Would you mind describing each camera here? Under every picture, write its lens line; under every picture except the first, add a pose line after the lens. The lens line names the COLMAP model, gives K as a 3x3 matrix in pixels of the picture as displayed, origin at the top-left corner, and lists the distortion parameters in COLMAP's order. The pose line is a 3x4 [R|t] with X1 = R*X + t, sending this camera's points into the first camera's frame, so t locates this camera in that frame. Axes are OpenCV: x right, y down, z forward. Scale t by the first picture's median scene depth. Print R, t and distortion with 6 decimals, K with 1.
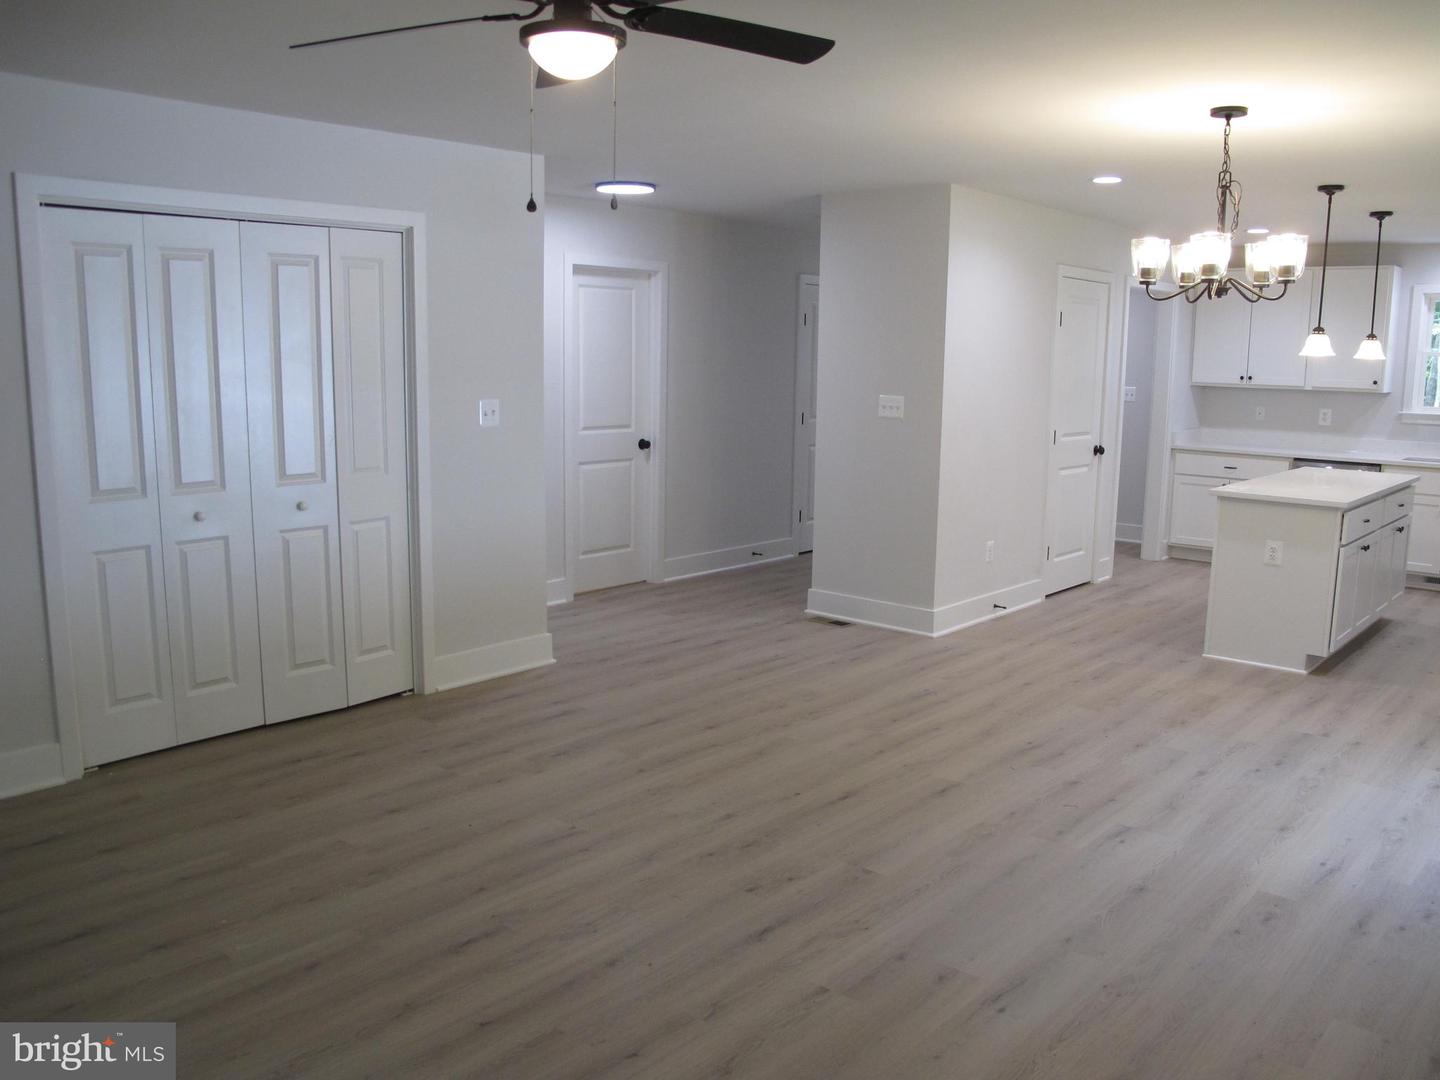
lens RADIAL K [[1197.7, 0, 723.6], [0, 1197.7, 560.6], [0, 0, 1]] dist [-0.143569, 0.102607]
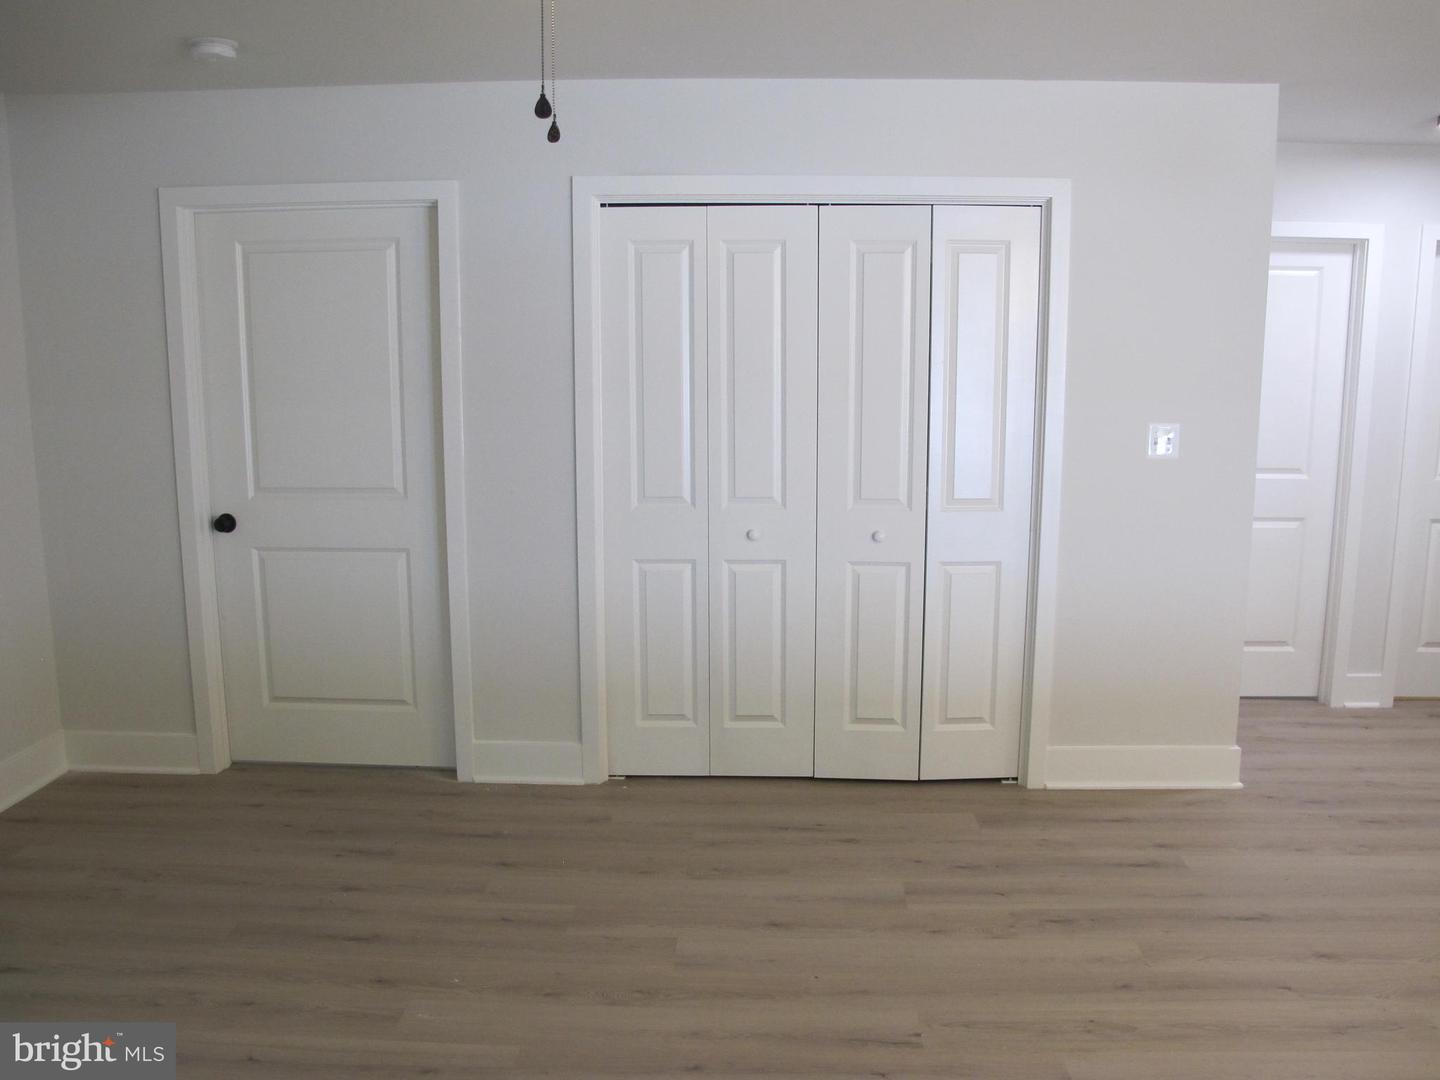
lens RADIAL K [[1197.7, 0, 723.6], [0, 1197.7, 560.6], [0, 0, 1]] dist [-0.143569, 0.102607]
pose [[0.620502, 0.117994, -0.775277, 0.229154], [-0.129288, 0.990480, 0.047270, -0.052001], [0.773474, 0.070903, 0.629850, 0.350497]]
